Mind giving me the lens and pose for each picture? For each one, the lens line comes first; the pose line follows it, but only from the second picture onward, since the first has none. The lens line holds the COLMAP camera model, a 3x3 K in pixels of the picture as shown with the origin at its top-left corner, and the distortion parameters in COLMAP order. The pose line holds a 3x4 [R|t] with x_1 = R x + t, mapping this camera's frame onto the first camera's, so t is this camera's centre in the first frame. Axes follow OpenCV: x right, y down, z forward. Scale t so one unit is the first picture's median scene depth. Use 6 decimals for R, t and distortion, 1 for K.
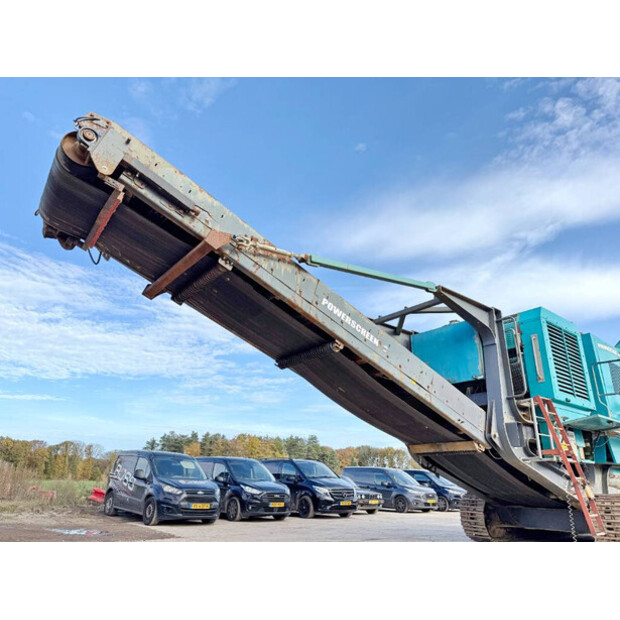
lens RADIAL K [[433.9, 0, 318.1], [0, 433.9, 311.1], [0, 0, 1]] dist [0.003903, -0.000381]
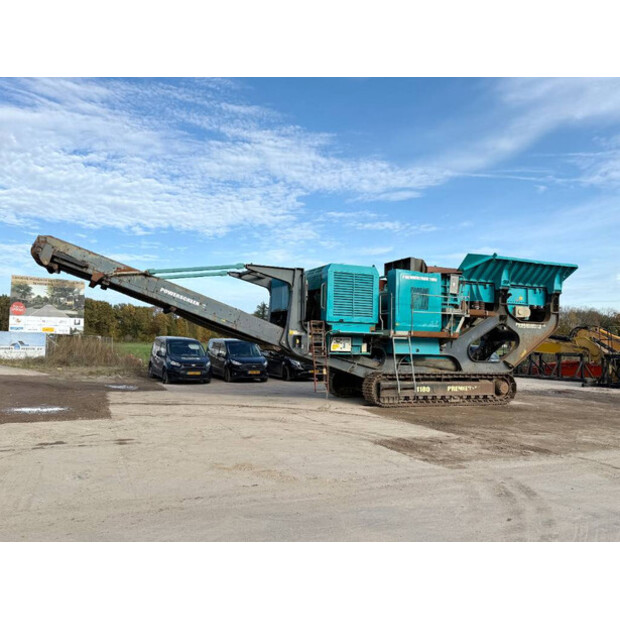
lens RADIAL K [[502.6, 0, 310.0], [0, 502.6, 310.0], [0, 0, 1]] dist [0.179077, -0.361575]
pose [[0.964672, -0.016087, -0.262961, 0.631557], [0.094968, 0.952262, 0.290133, -0.268424], [0.245740, -0.304856, 0.920149, -0.530894]]
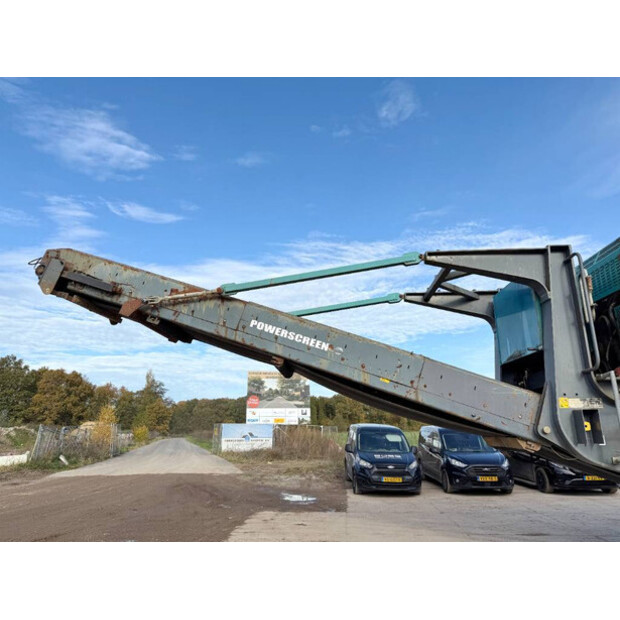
lens RADIAL K [[440.8, 0, 310.0], [0, 440.8, 310.0], [0, 0, 1]] dist [0.059735, -0.090887]
pose [[0.730231, -0.198232, -0.653809, 0.374715], [0.269399, 0.962987, 0.008915, -0.011537], [0.627843, -0.182646, 0.756607, 0.133968]]
